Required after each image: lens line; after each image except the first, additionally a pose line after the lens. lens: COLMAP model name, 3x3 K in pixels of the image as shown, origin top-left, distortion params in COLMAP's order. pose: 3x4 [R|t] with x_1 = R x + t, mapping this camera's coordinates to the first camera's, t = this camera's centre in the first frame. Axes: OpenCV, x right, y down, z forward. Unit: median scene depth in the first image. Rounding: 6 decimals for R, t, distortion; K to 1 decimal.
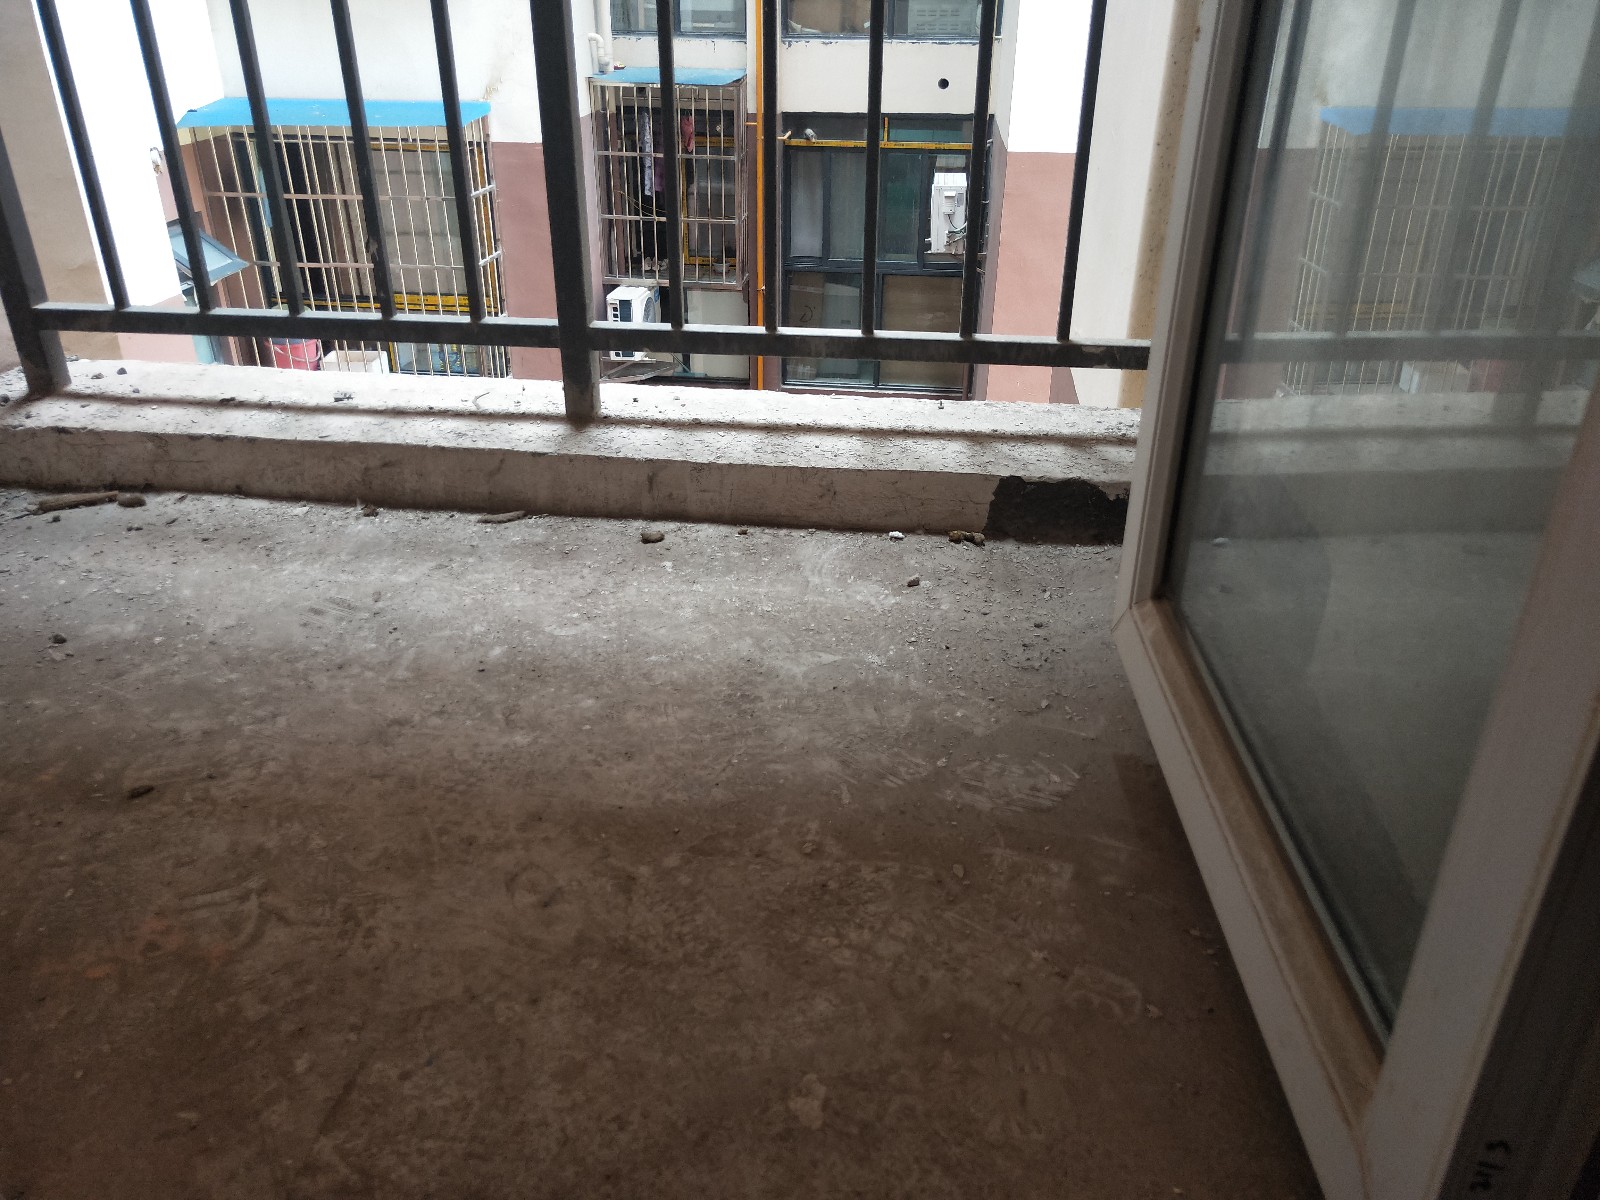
lens RADIAL K [[1259.6, 0, 800.0], [0, 1259.6, 600.0], [0, 0, 1]] dist [0.035037, 0.007390]
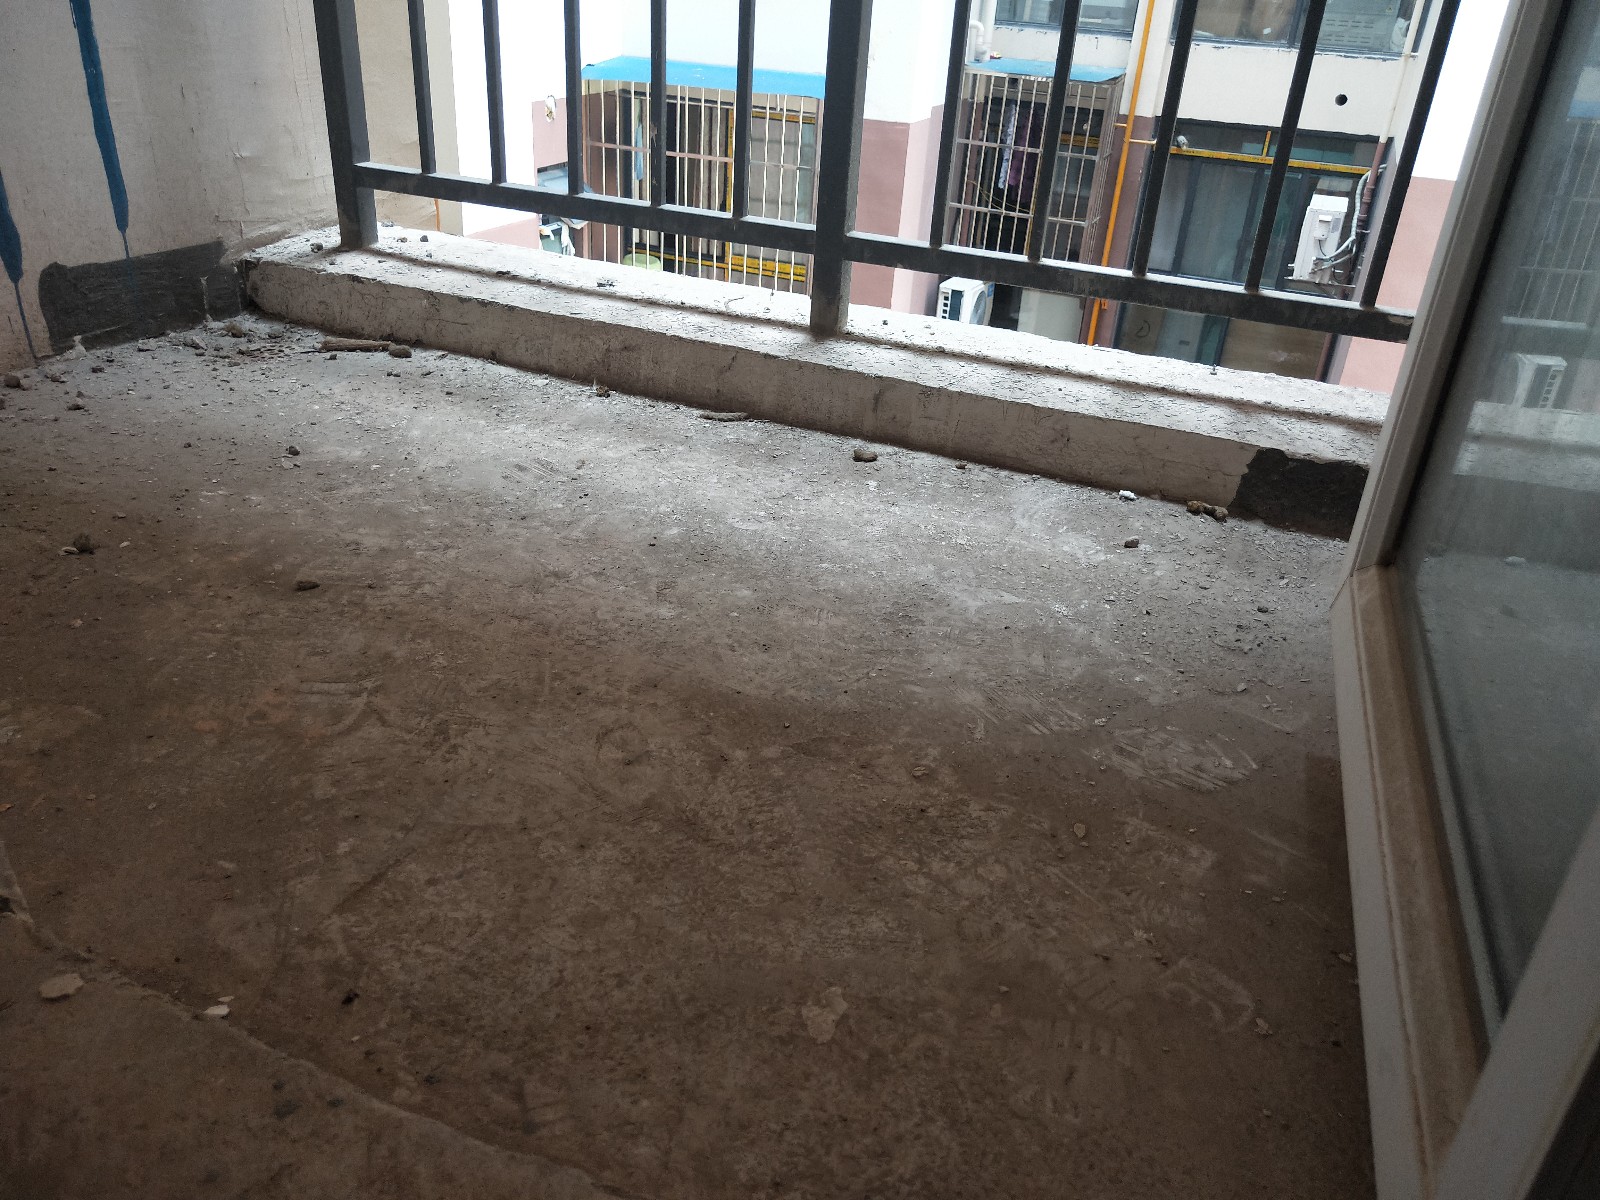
lens RADIAL K [[1259.6, 0, 800.0], [0, 1259.6, 600.0], [0, 0, 1]] dist [0.035037, 0.007390]
pose [[0.955356, 0.178785, -0.235225, 0.092775], [-0.181687, 0.983311, 0.009460, 0.066713], [0.232991, 0.033700, 0.971895, 0.078878]]
